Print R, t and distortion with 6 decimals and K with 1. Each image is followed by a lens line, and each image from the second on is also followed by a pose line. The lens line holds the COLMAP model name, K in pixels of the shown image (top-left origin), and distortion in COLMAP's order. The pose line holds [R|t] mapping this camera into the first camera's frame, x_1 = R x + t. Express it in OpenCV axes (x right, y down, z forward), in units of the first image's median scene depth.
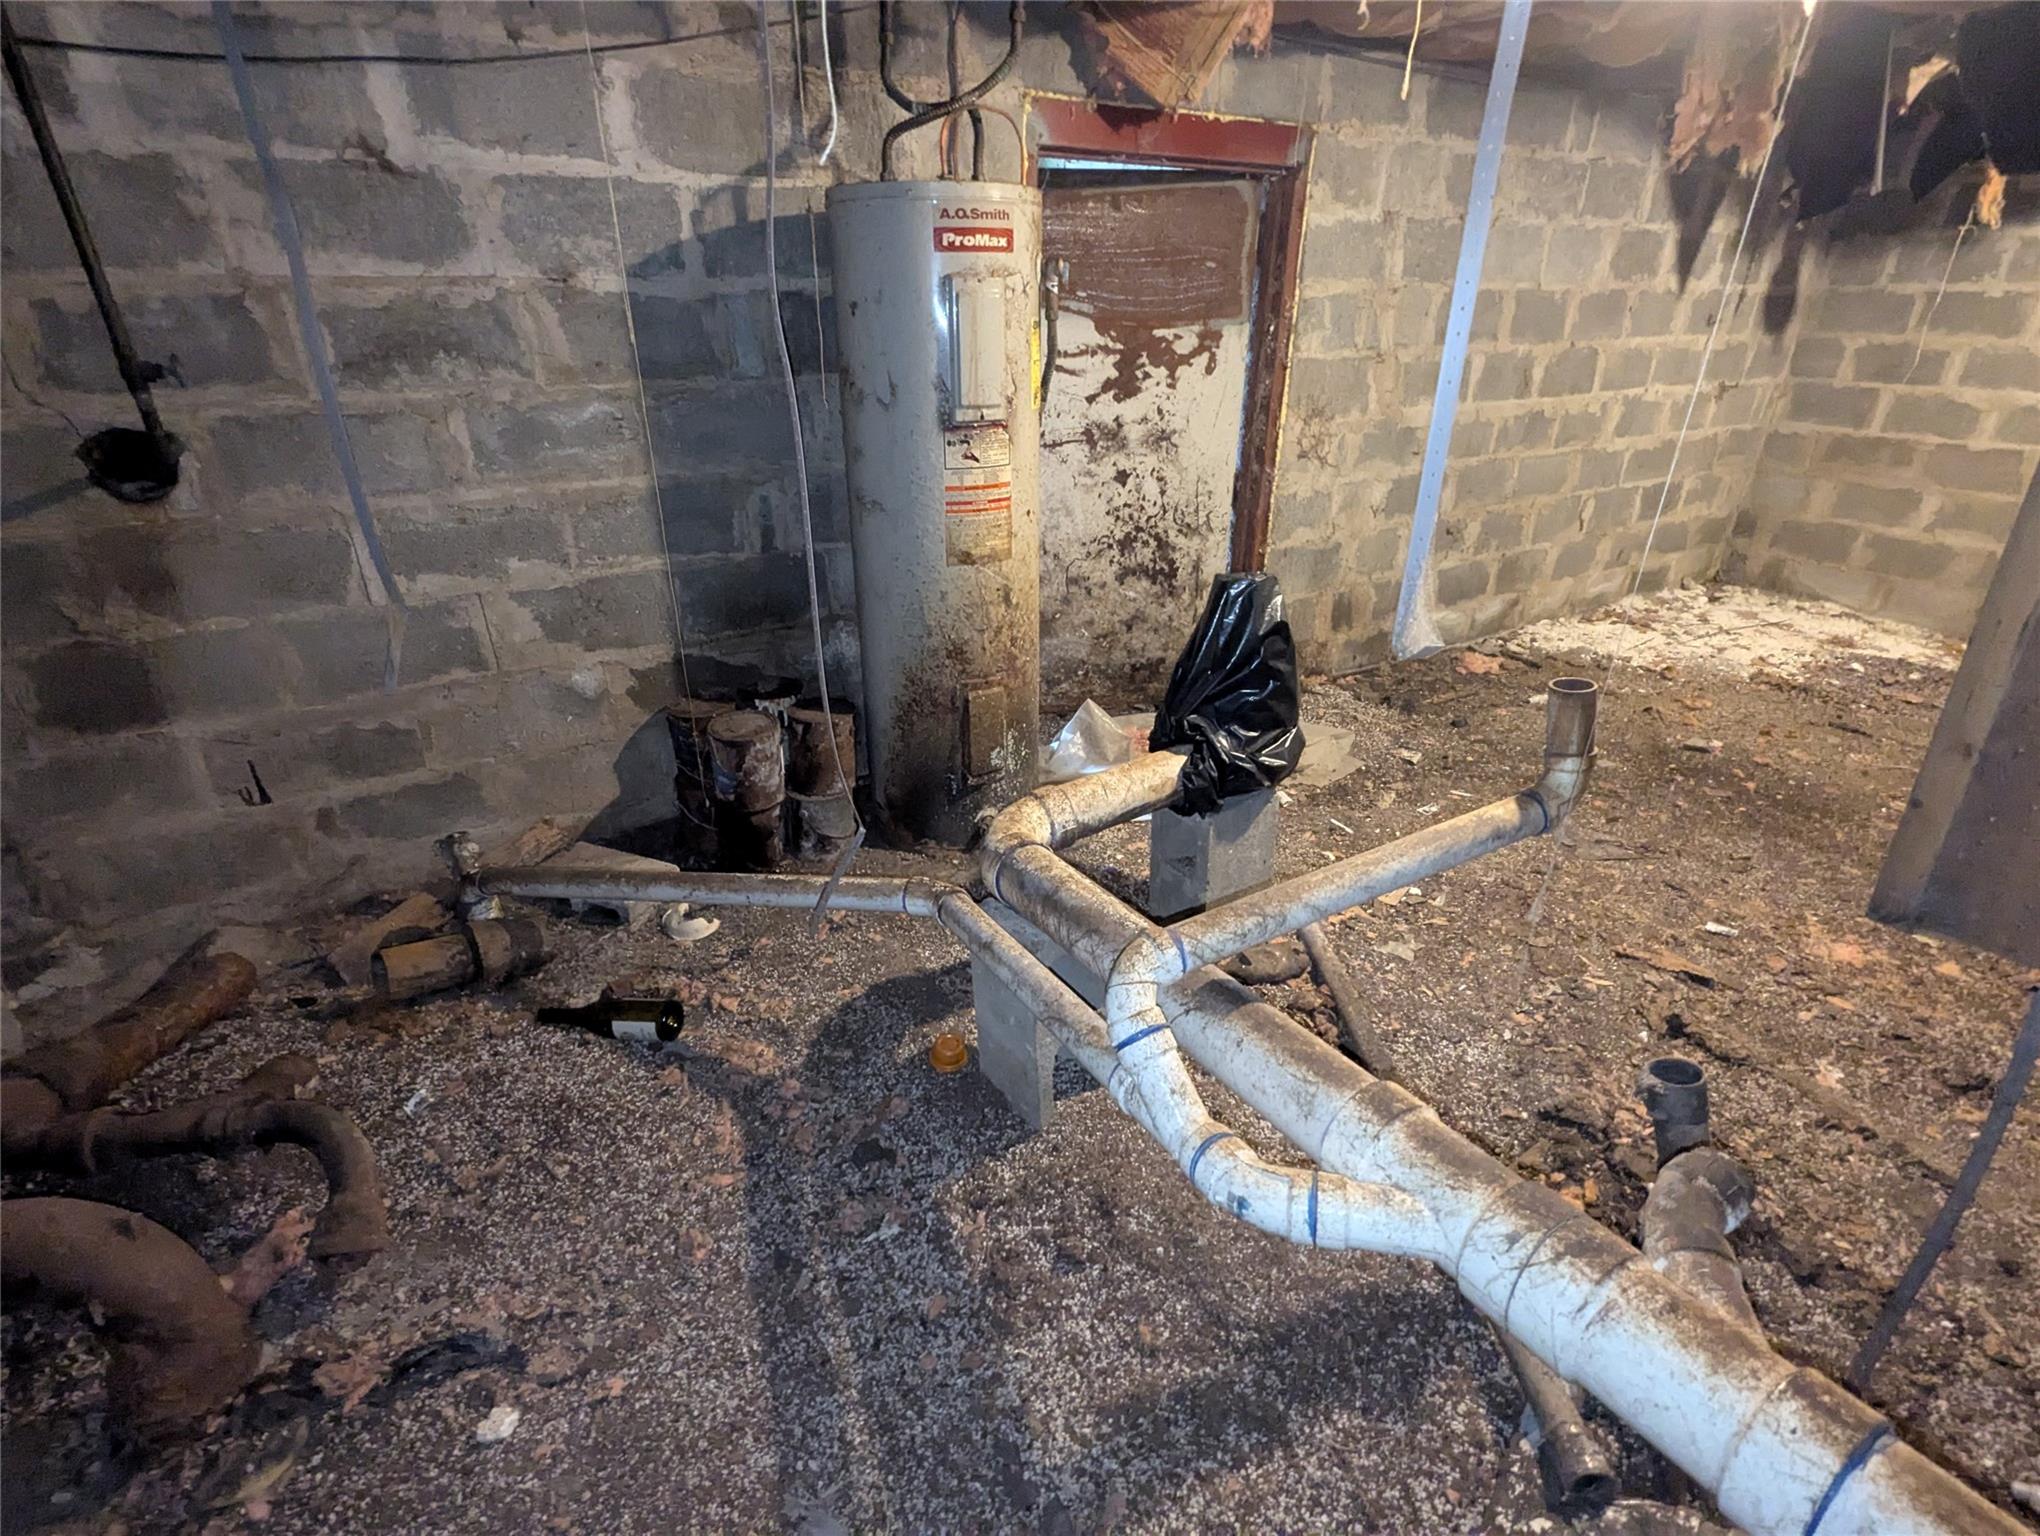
lens RADIAL K [[966.7, 0, 1020.2], [0, 966.7, 753.6], [0, 0, 1]] dist [0.001505, -0.000784]
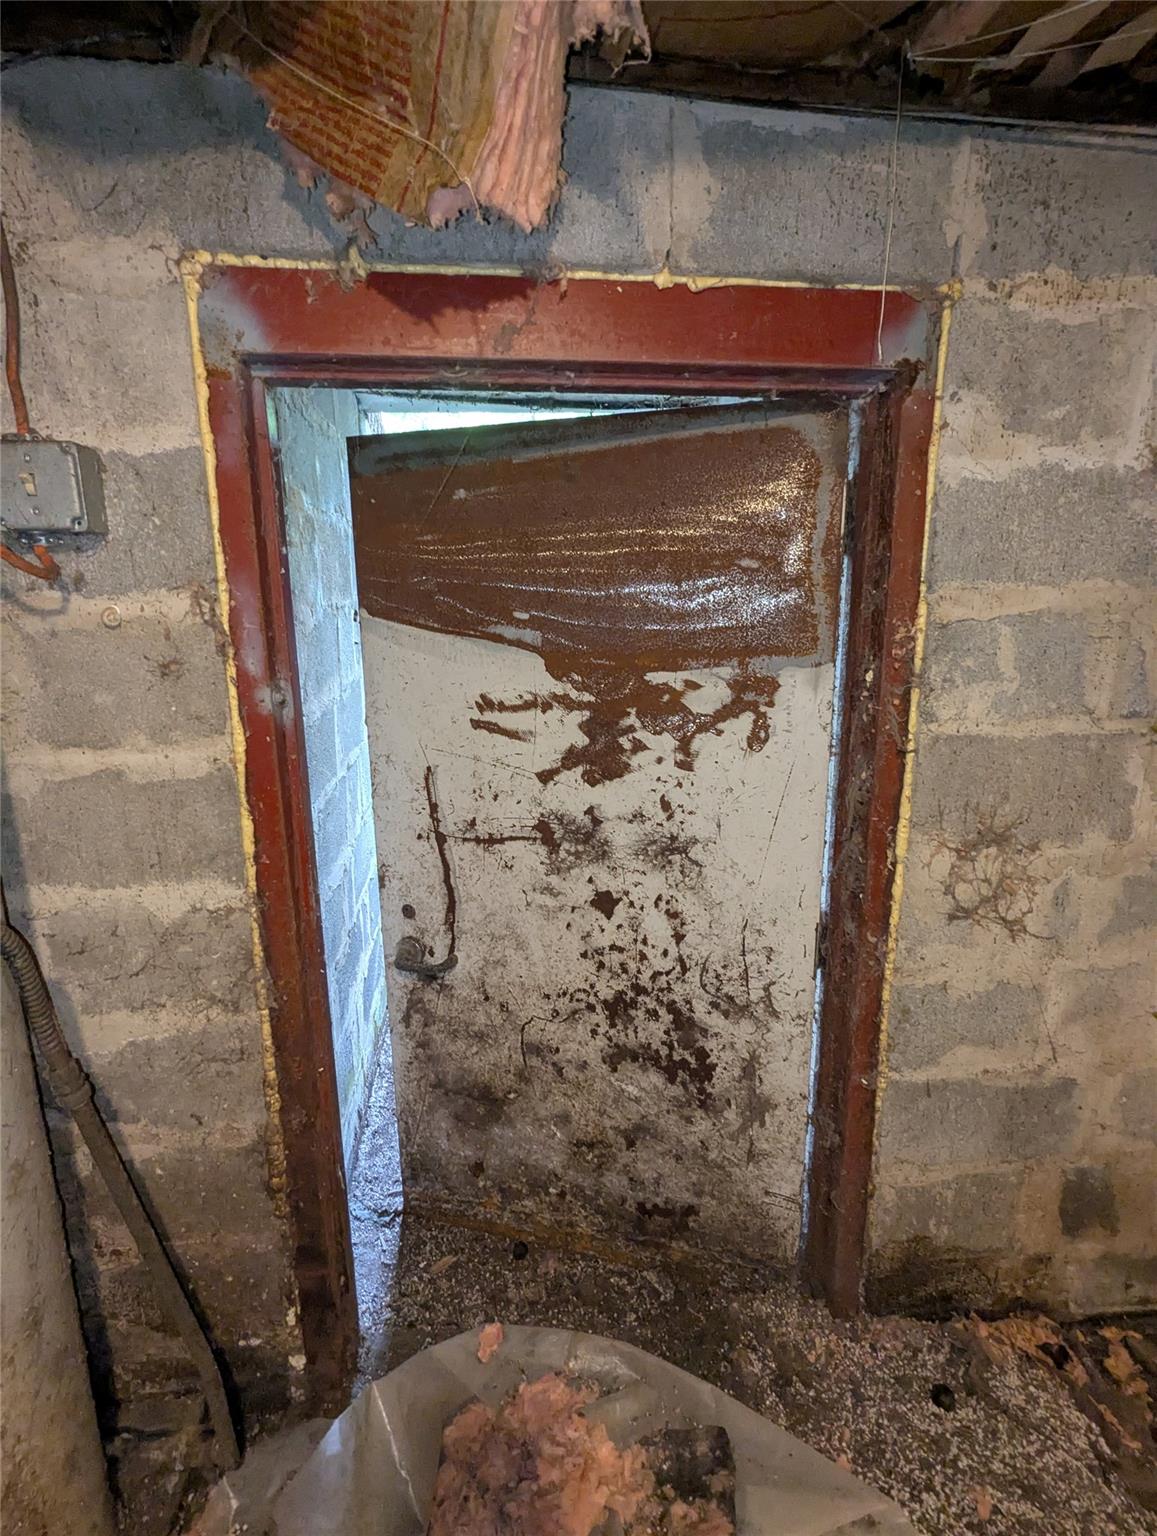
lens RADIAL K [[727.9, 0, 574.7], [0, 727.9, 757.0], [0, 0, 1]] dist [0.001505, -0.000784]
pose [[0.903786, 0.077990, -0.420818, 0.269164], [-0.175722, 0.964177, -0.198705, -0.282272], [0.390246, 0.253534, 0.885115, 0.584497]]
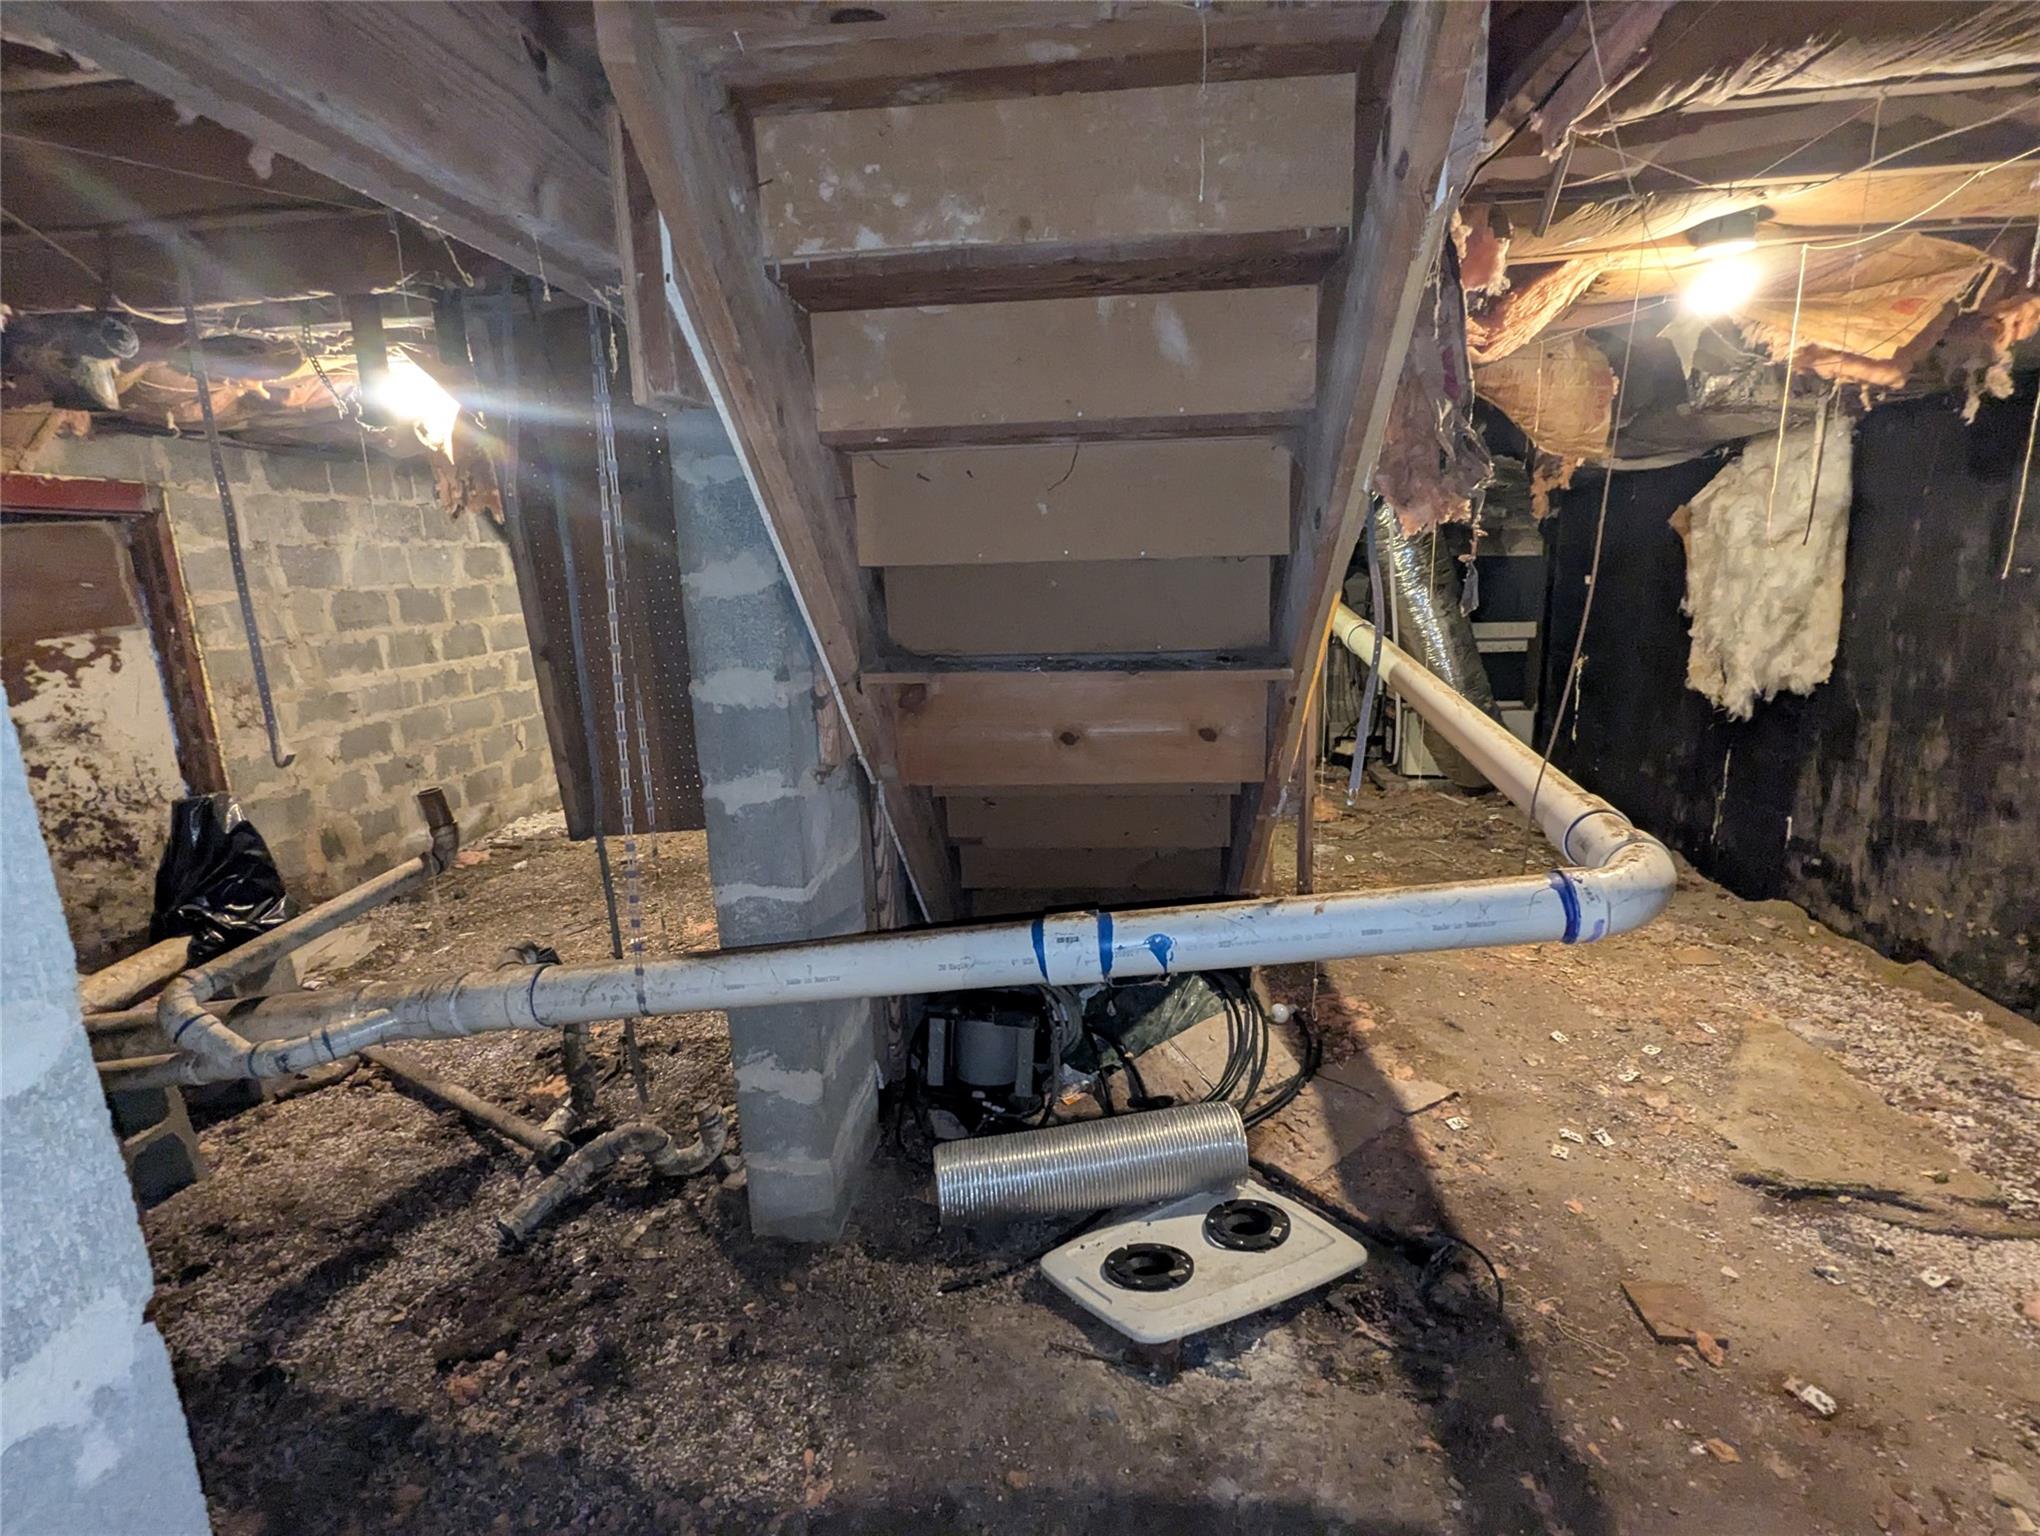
lens RADIAL K [[966.7, 0, 1023.1], [0, 966.7, 769.9], [0, 0, 1]] dist [0.001505, -0.000784]
pose [[0.590896, -0.197828, 0.782117, -0.085642], [0.385327, 0.920945, -0.058175, 0.188051], [-0.708778, 0.335745, 0.620411, -0.417219]]
